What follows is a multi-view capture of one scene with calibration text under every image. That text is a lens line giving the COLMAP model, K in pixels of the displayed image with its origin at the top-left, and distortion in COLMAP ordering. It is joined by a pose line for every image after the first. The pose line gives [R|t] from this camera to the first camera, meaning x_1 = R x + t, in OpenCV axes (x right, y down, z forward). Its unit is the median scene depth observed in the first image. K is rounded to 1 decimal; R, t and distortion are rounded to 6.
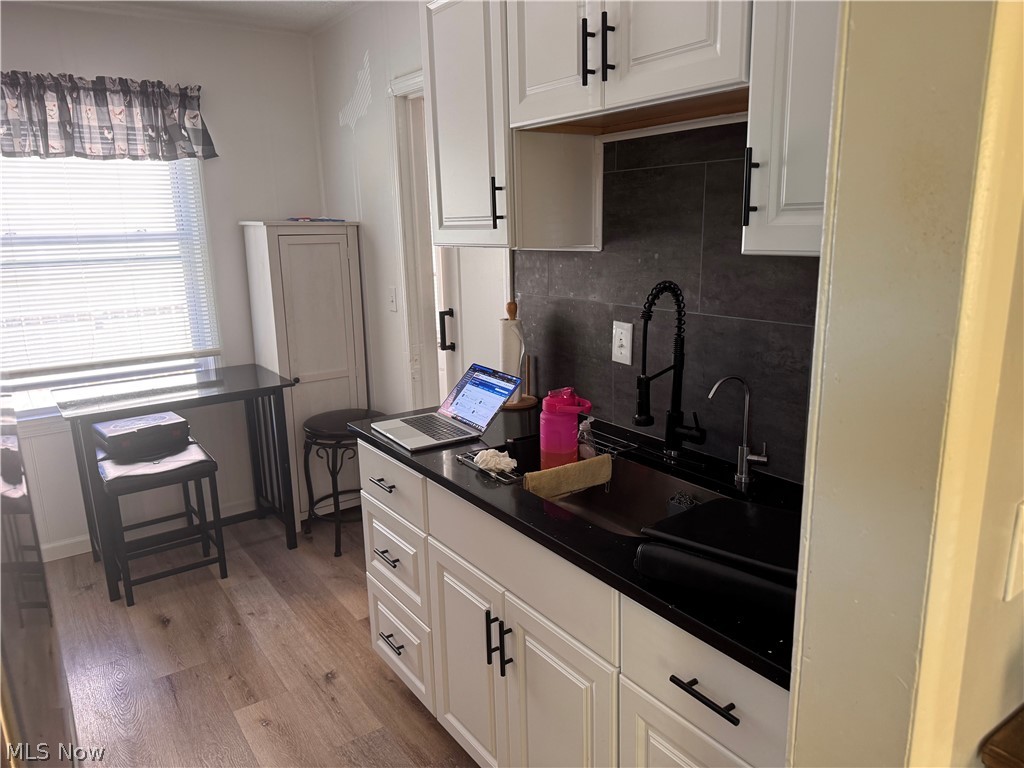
lens RADIAL K [[718.6, 0, 512.8], [0, 718.6, 383.9], [0, 0, 1]] dist [-0.008565, 0.002001]
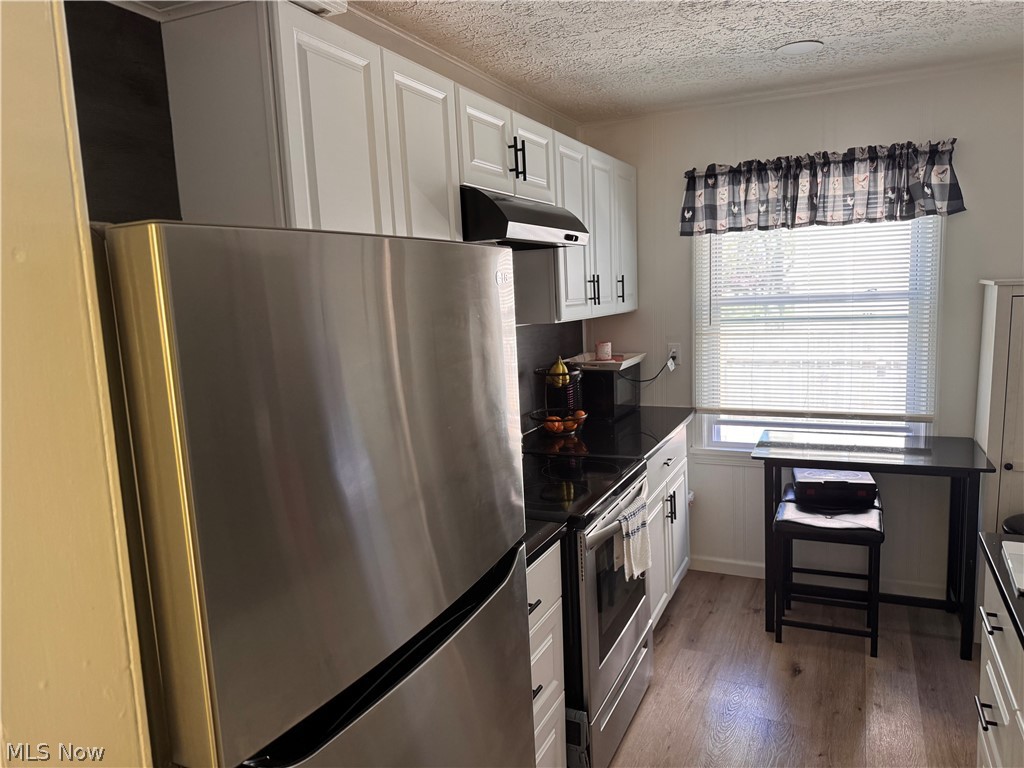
lens RADIAL K [[718.6, 0, 512.7], [0, 718.6, 385.5], [0, 0, 1]] dist [-0.008565, 0.002001]
pose [[0.490853, 0.111699, -0.864052, 0.134031], [-0.166287, 0.985527, 0.032938, -0.031387], [0.855226, 0.127513, 0.502323, 0.074867]]
